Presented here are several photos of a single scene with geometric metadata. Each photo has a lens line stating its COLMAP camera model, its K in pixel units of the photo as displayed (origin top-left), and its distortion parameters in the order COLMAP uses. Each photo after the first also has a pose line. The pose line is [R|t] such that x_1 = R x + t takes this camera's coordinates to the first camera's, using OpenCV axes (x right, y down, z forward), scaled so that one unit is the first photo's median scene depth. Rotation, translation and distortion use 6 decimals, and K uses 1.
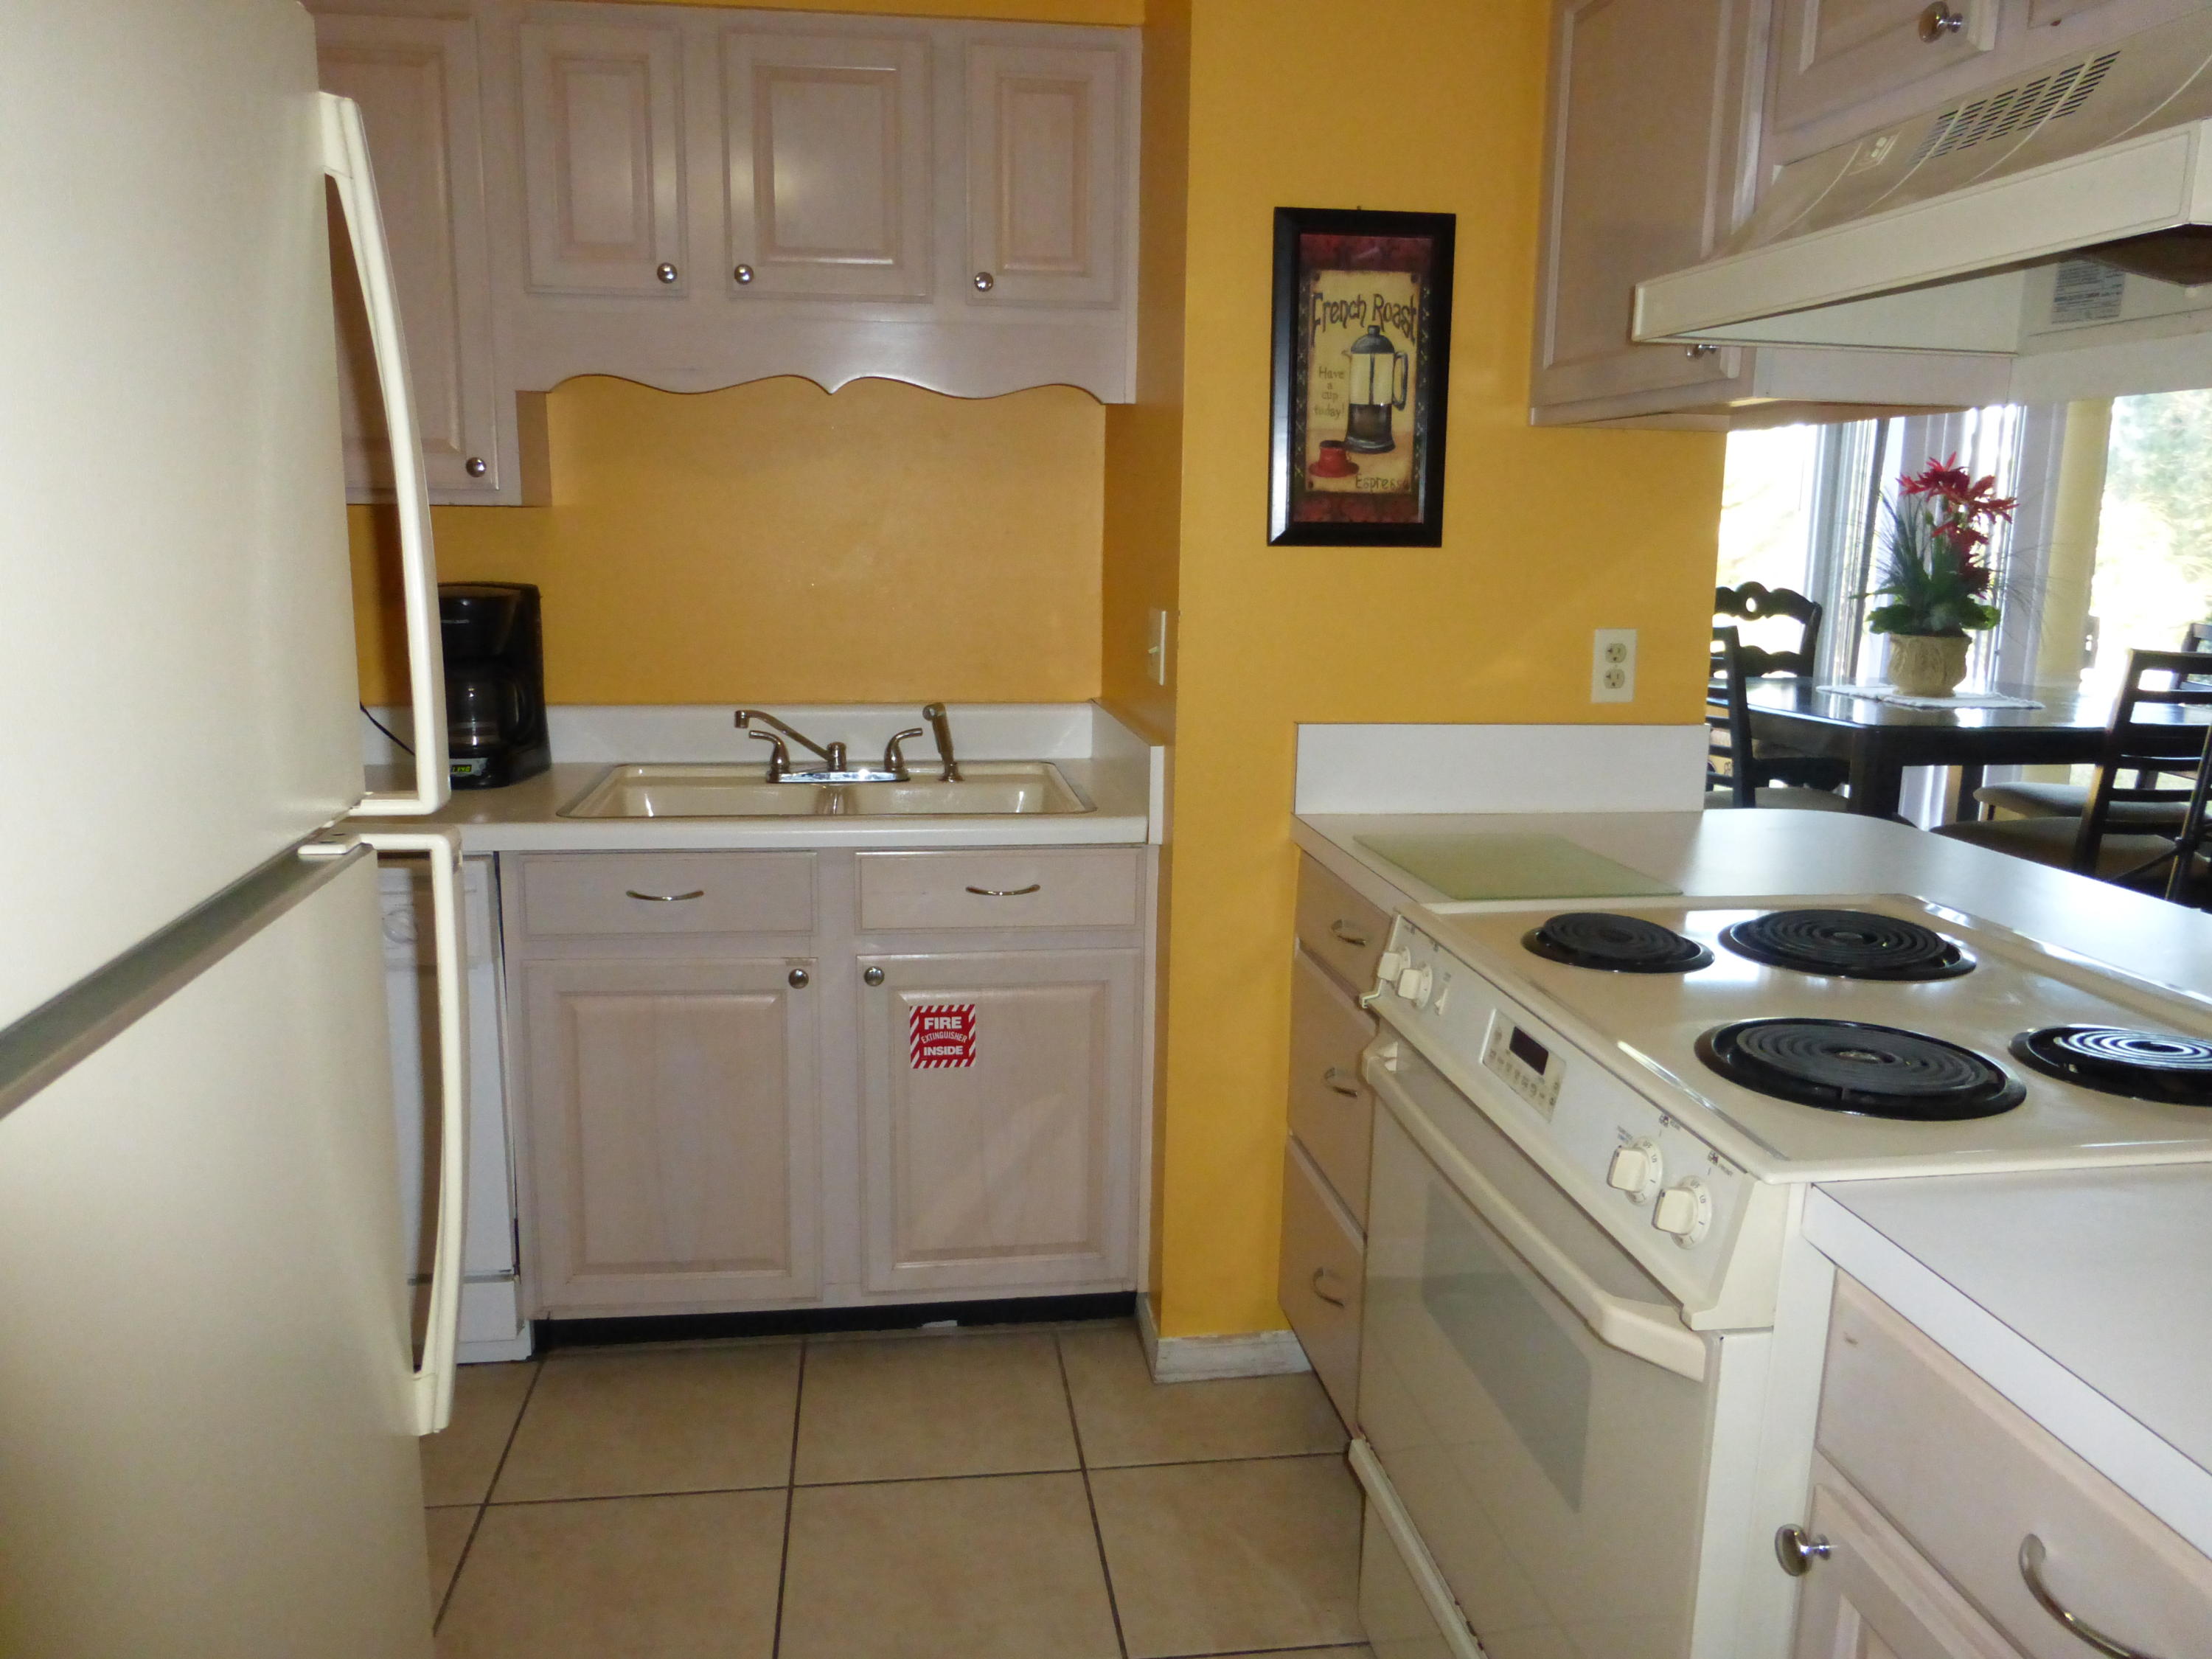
lens RADIAL K [[1643.4, 0, 1100.6], [0, 1643.4, 831.5], [0, 0, 1]] dist [-0.027452, 0.012901]
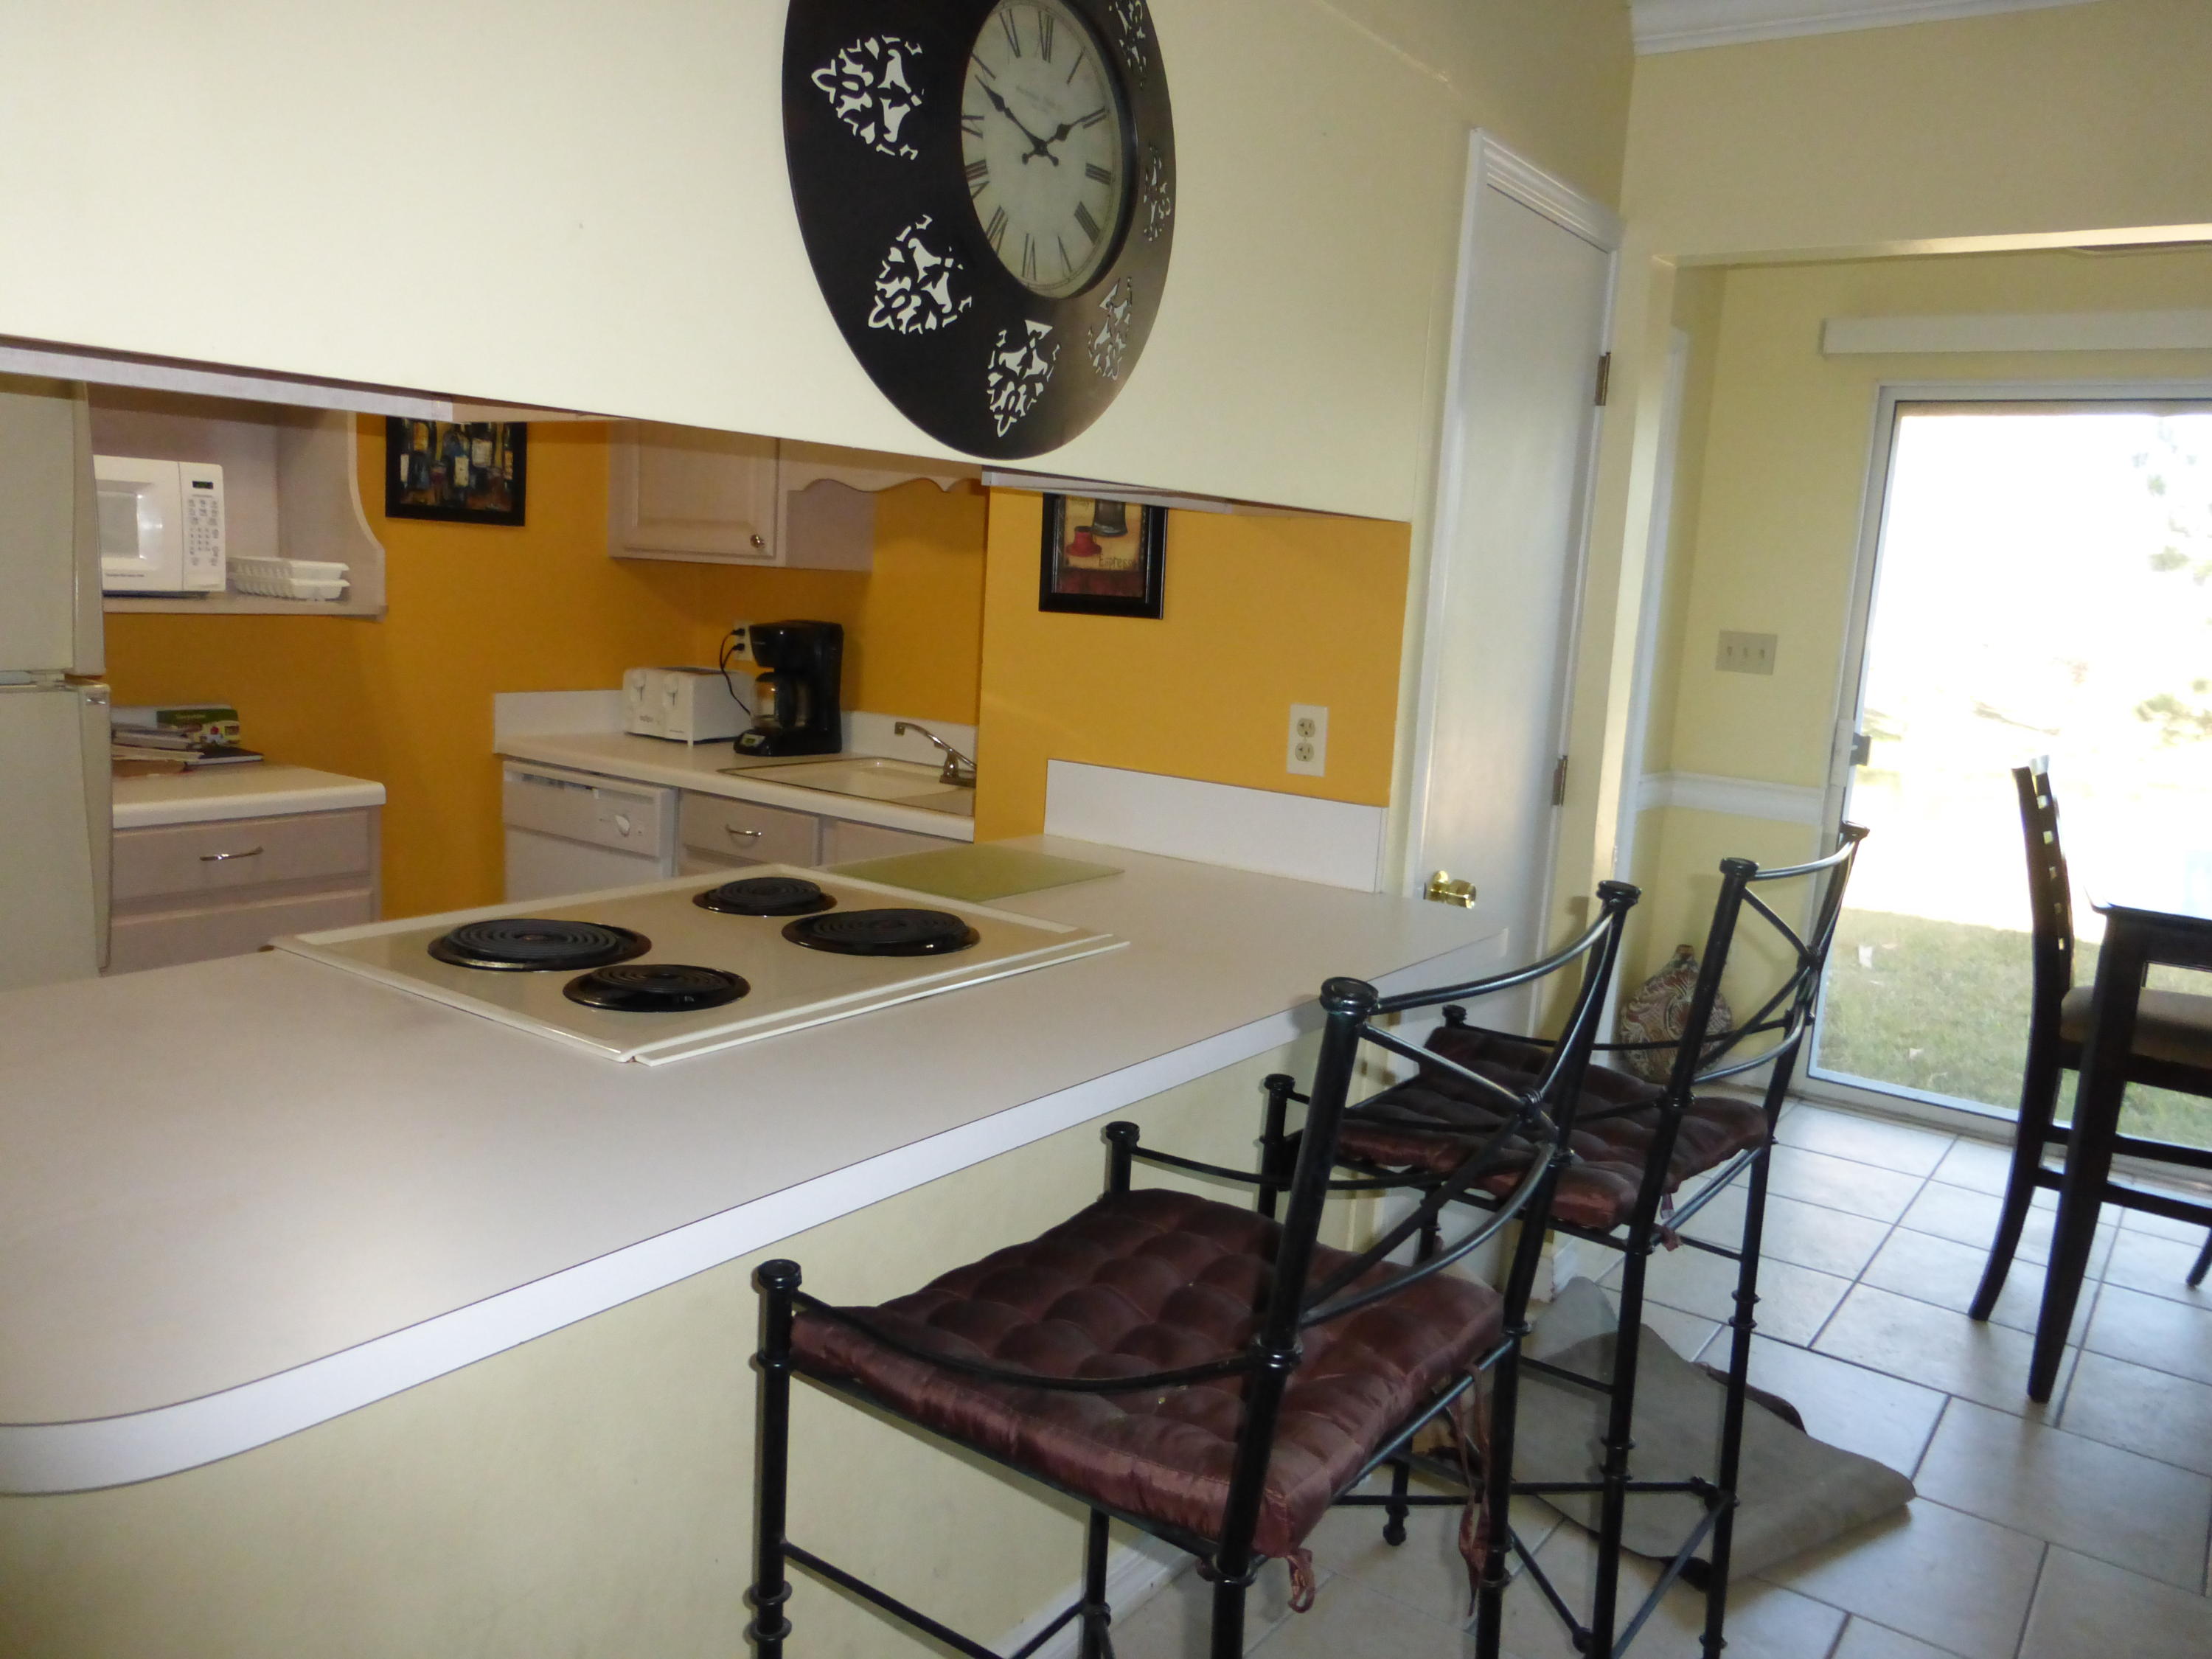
lens RADIAL K [[1643.4, 0, 1104.9], [0, 1643.4, 828.4], [0, 0, 1]] dist [-0.027452, 0.012901]
pose [[0.724176, 0.132702, -0.676727, 0.984268], [-0.172686, 0.984942, 0.008347, -0.032793], [0.667644, 0.110816, 0.736187, 0.148025]]
